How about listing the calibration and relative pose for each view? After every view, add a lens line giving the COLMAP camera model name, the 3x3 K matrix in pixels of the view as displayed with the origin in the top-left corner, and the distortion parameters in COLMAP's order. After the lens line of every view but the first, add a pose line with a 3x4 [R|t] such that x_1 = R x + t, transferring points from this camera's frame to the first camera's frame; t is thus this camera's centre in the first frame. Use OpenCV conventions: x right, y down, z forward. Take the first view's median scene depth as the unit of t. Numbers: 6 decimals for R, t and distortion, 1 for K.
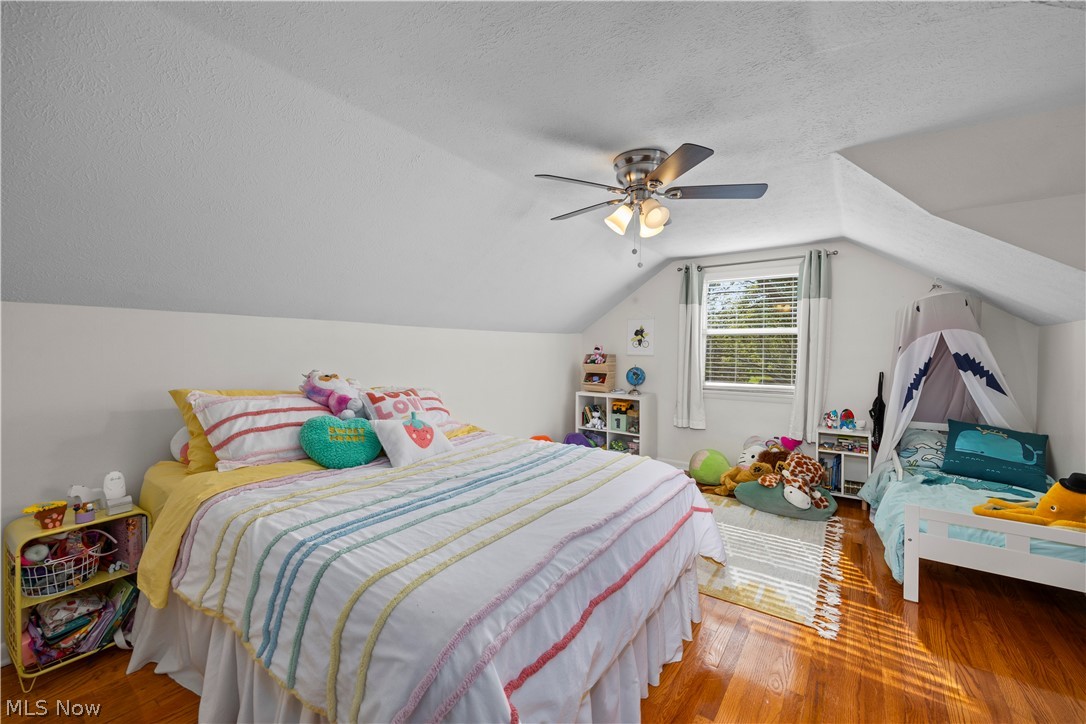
lens RADIAL K [[424.0, 0, 546.6], [0, 424.0, 362.0], [0, 0, 1]] dist [0.000142, 0.000311]
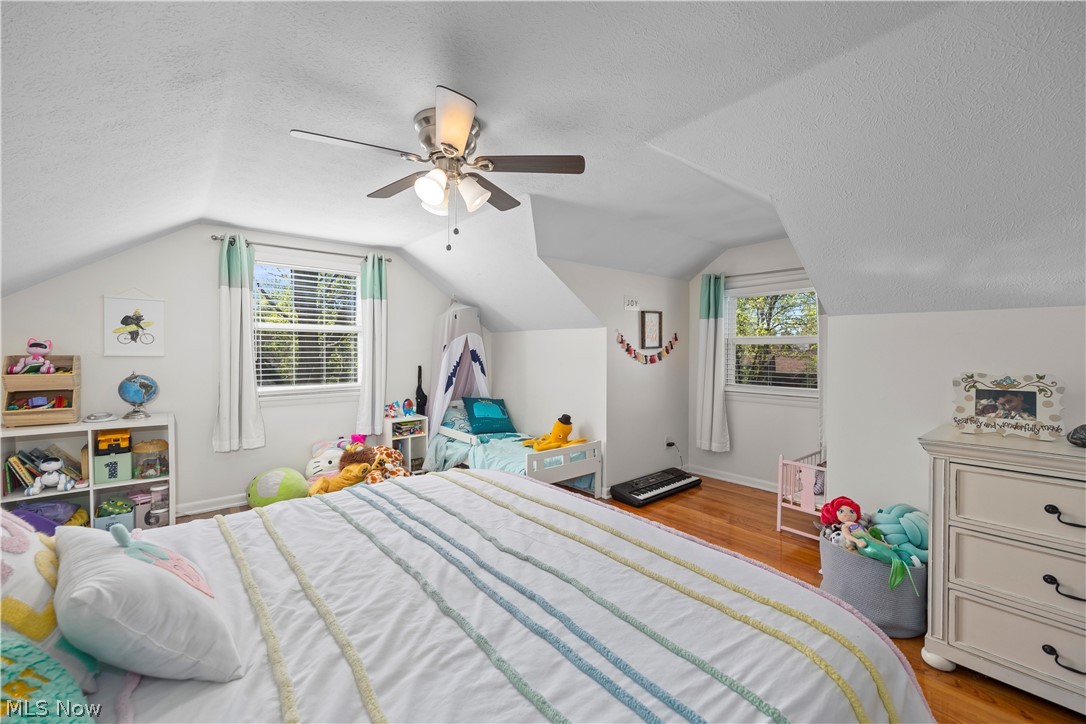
lens RADIAL K [[424.0, 0, 546.6], [0, 424.0, 362.0], [0, 0, 1]] dist [0.000142, 0.000311]
pose [[0.278289, -0.031721, 0.959973, -0.247460], [0.029852, 0.999257, 0.024365, -0.004819], [-0.960033, 0.021877, 0.279030, 0.258409]]
